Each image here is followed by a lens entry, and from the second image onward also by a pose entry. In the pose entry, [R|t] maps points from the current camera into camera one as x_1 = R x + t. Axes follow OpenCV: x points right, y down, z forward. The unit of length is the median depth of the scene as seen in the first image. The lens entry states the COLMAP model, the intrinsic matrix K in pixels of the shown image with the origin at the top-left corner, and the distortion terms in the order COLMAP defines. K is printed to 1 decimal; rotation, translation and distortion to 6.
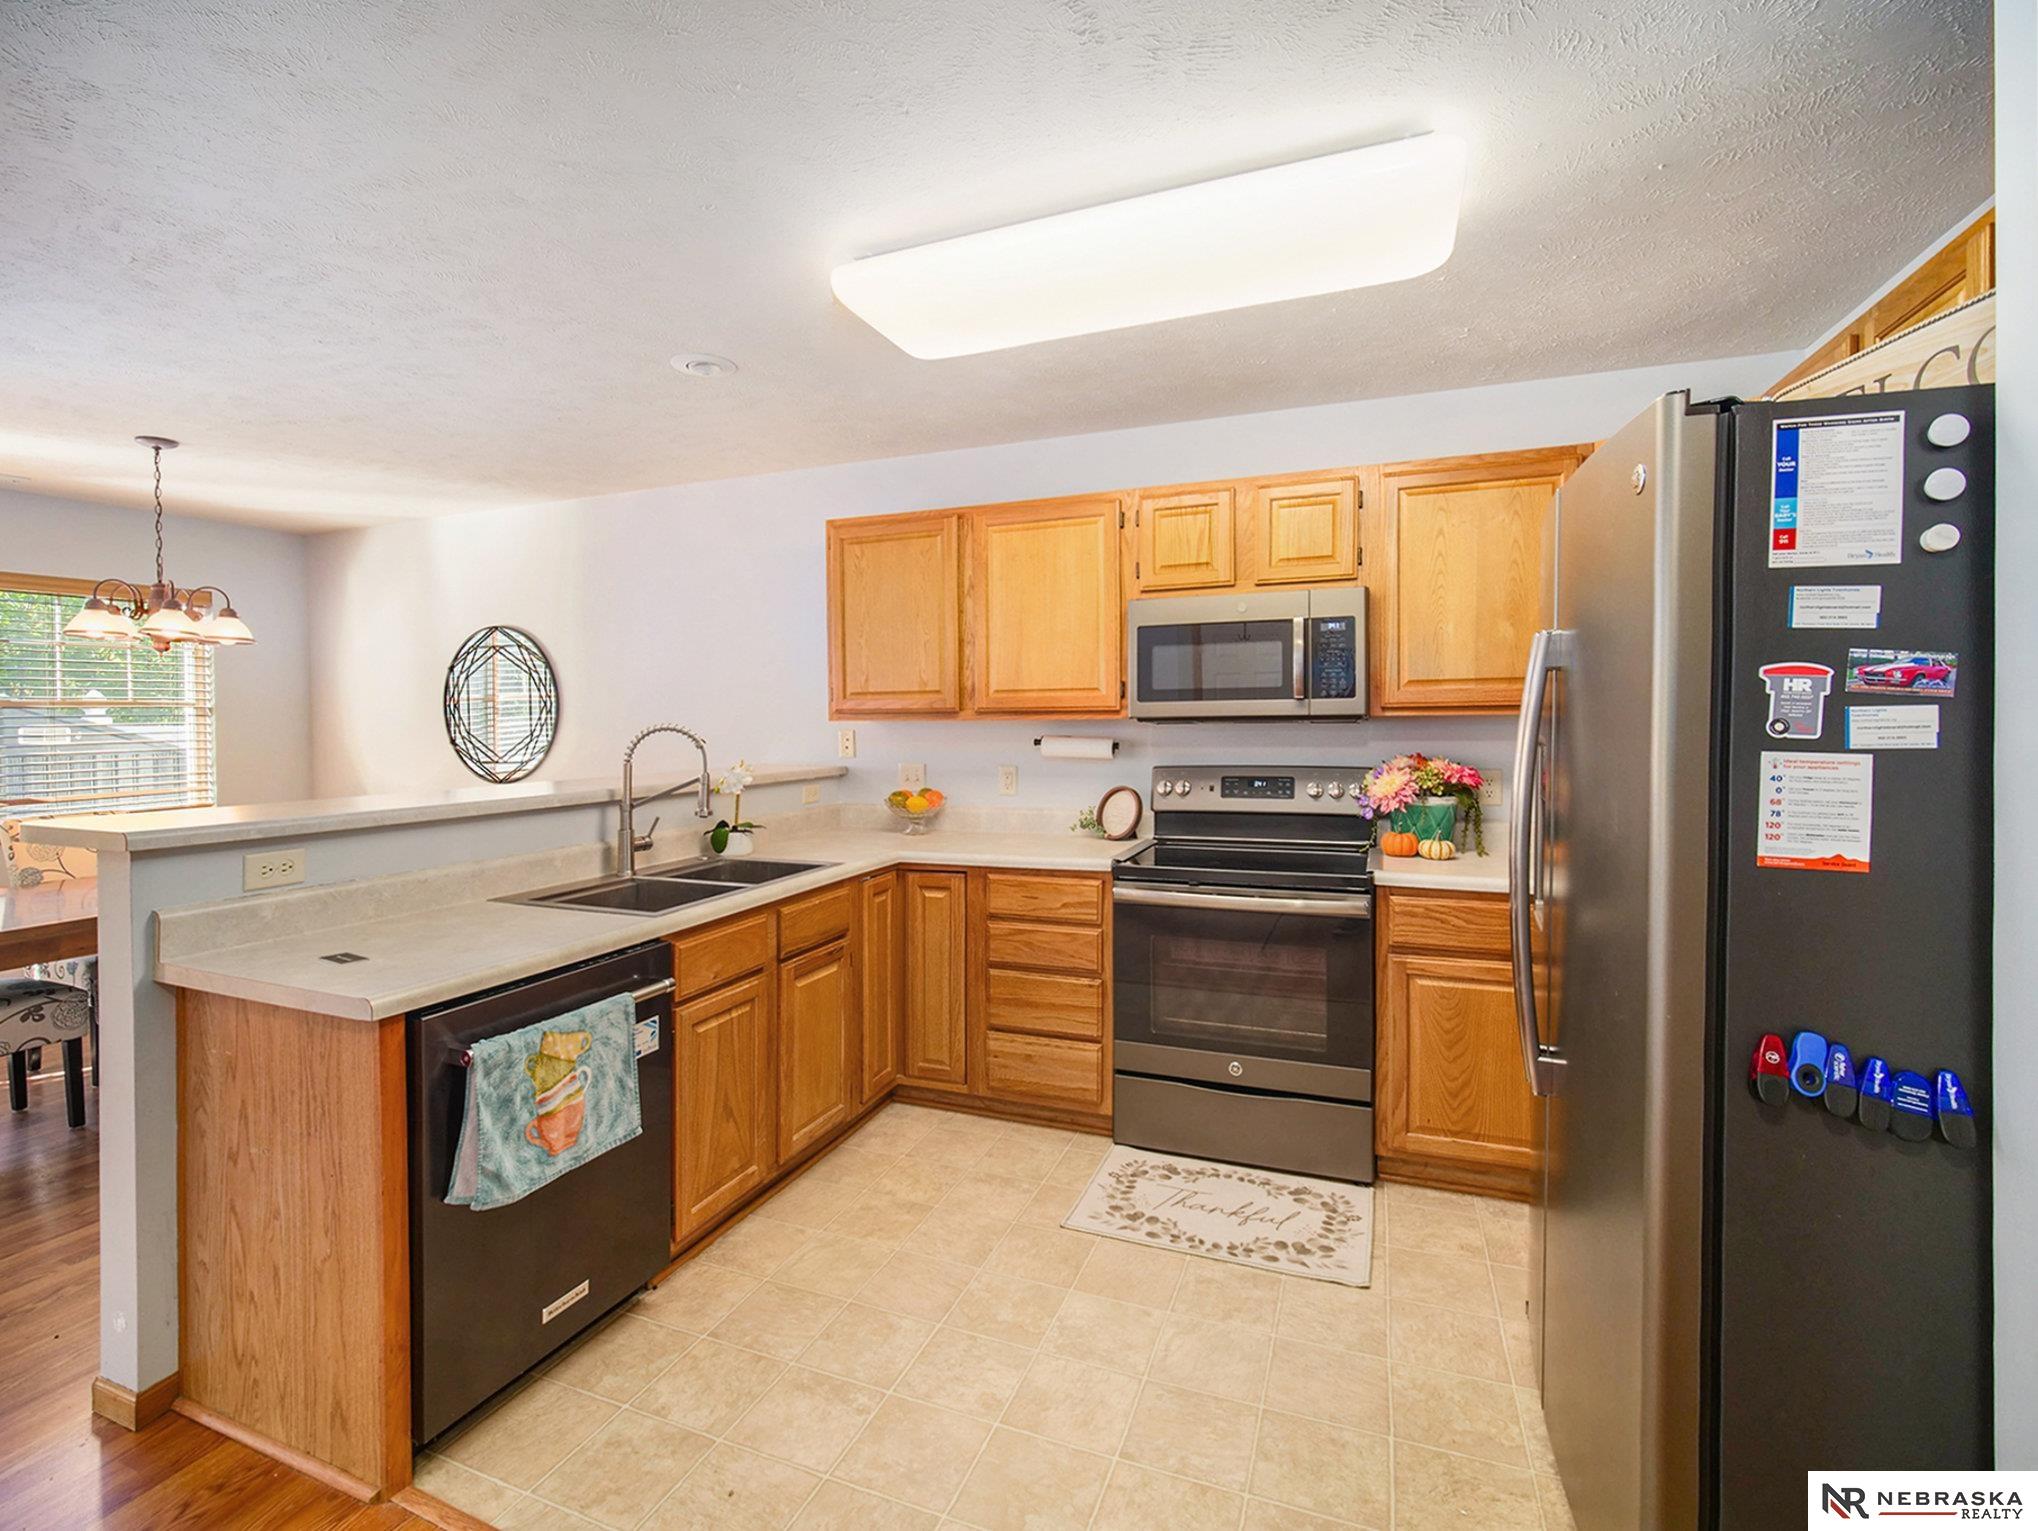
lens RADIAL K [[949.0, 0, 1046.7], [0, 949.0, 738.2], [0, 0, 1]] dist [-0.019093, 0.000496]
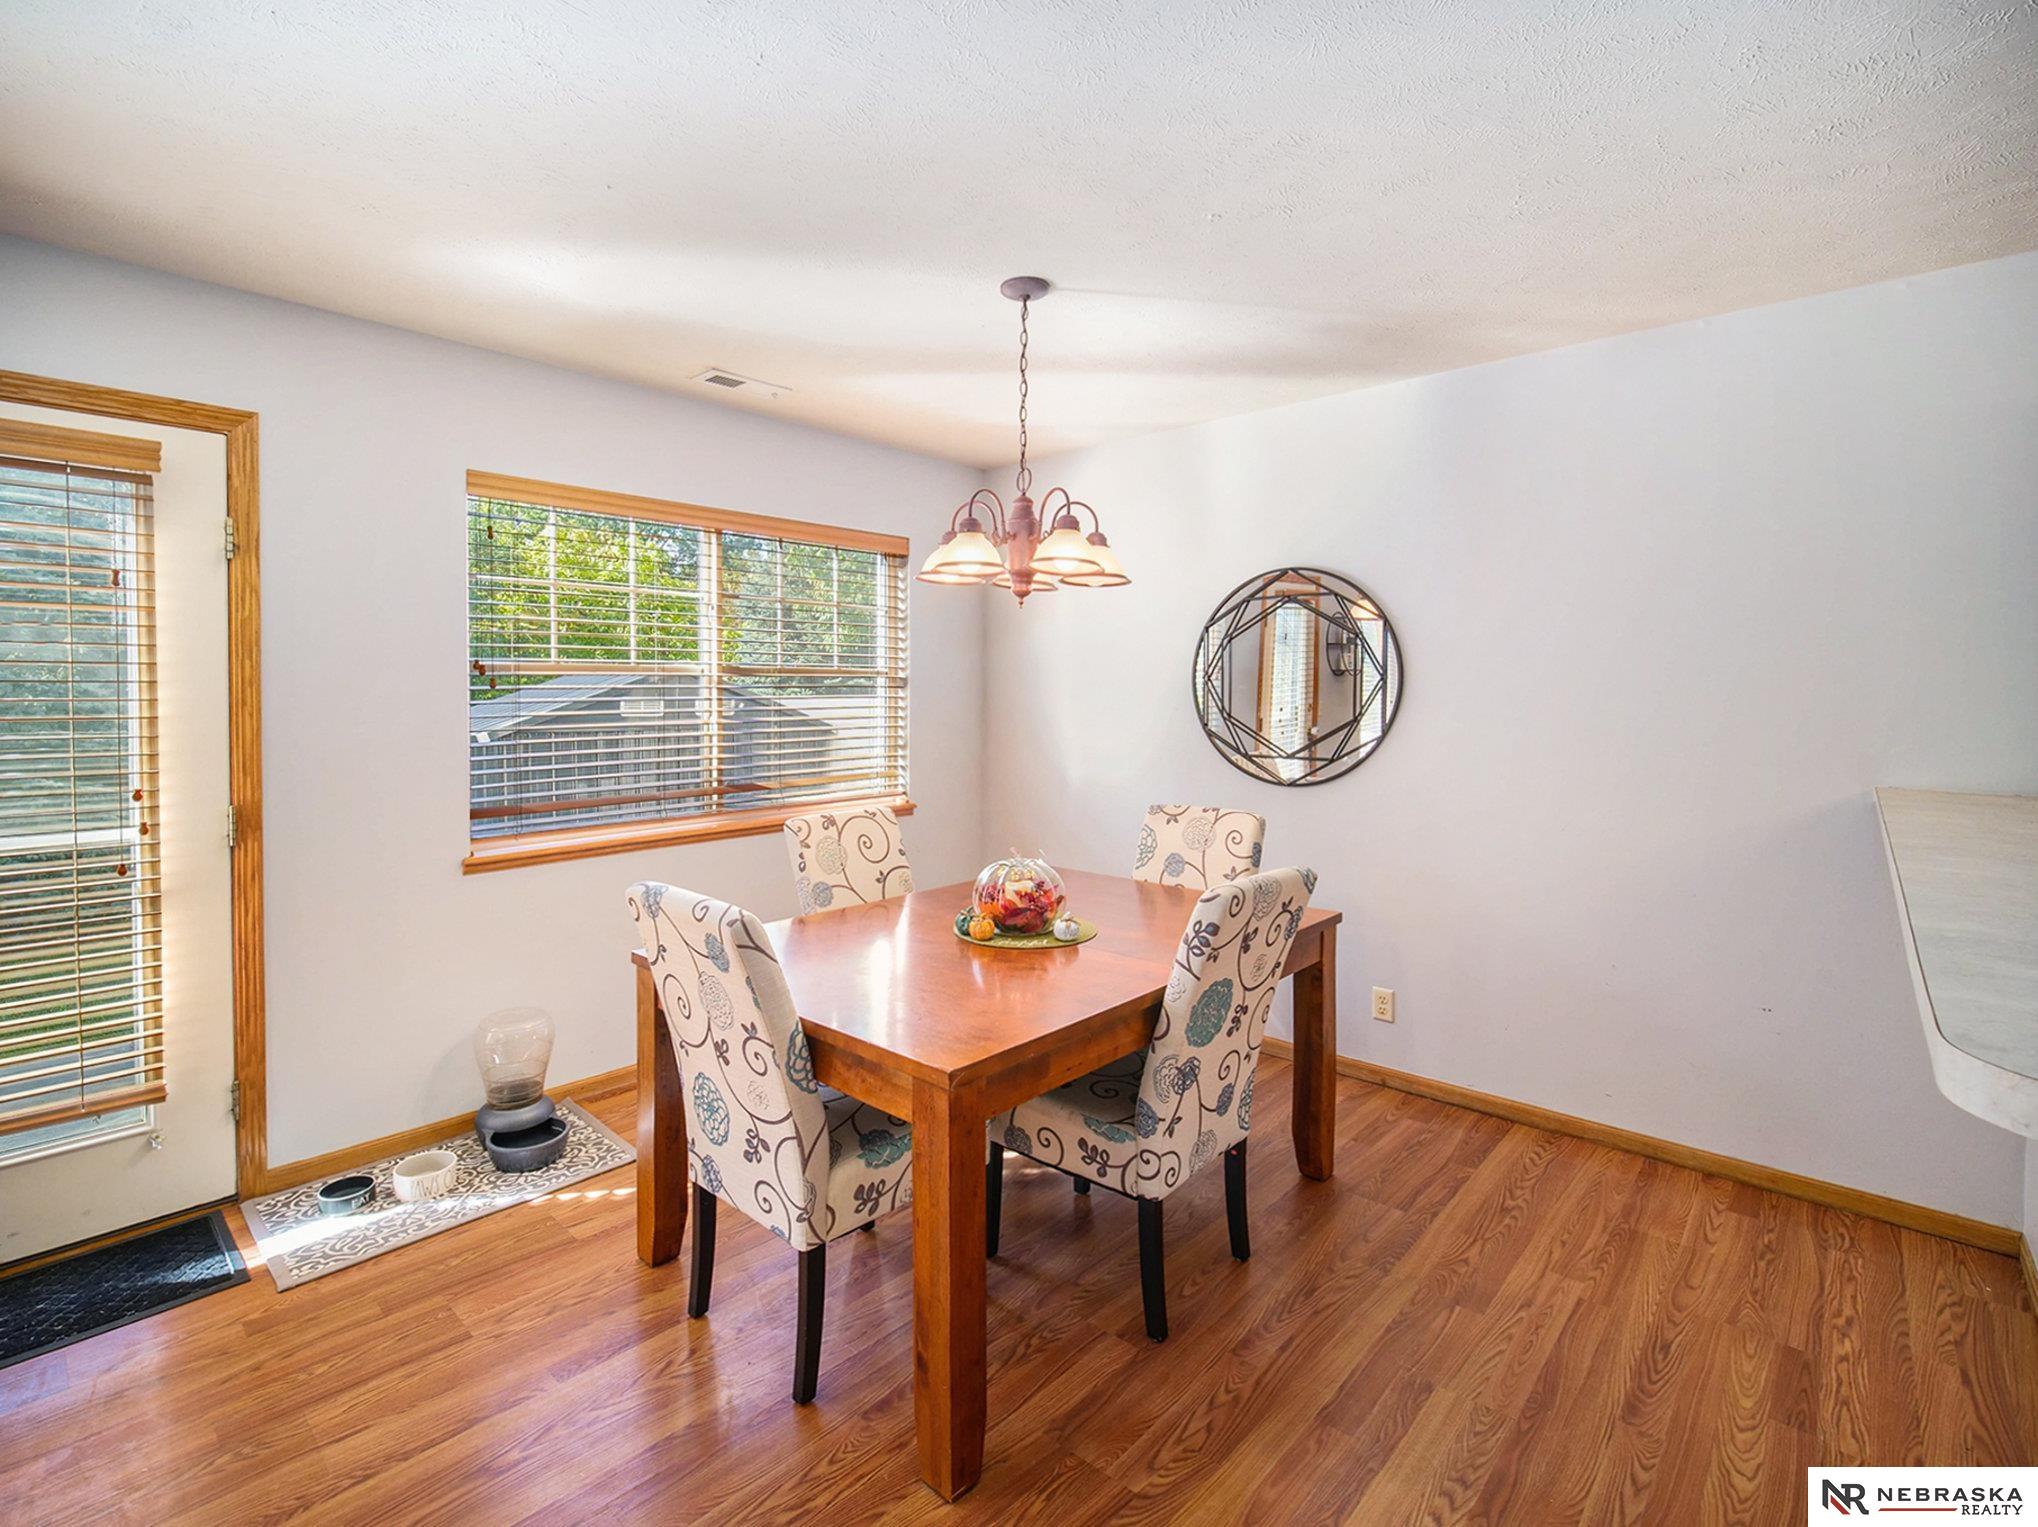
lens RADIAL K [[949.0, 0, 1014.6], [0, 949.0, 746.7], [0, 0, 1]] dist [-0.019093, 0.000496]
pose [[0.940740, 0.034775, -0.337342, -0.525348], [-0.023934, 0.999056, 0.036244, -0.004083], [0.338284, -0.026023, 0.940684, 0.245162]]
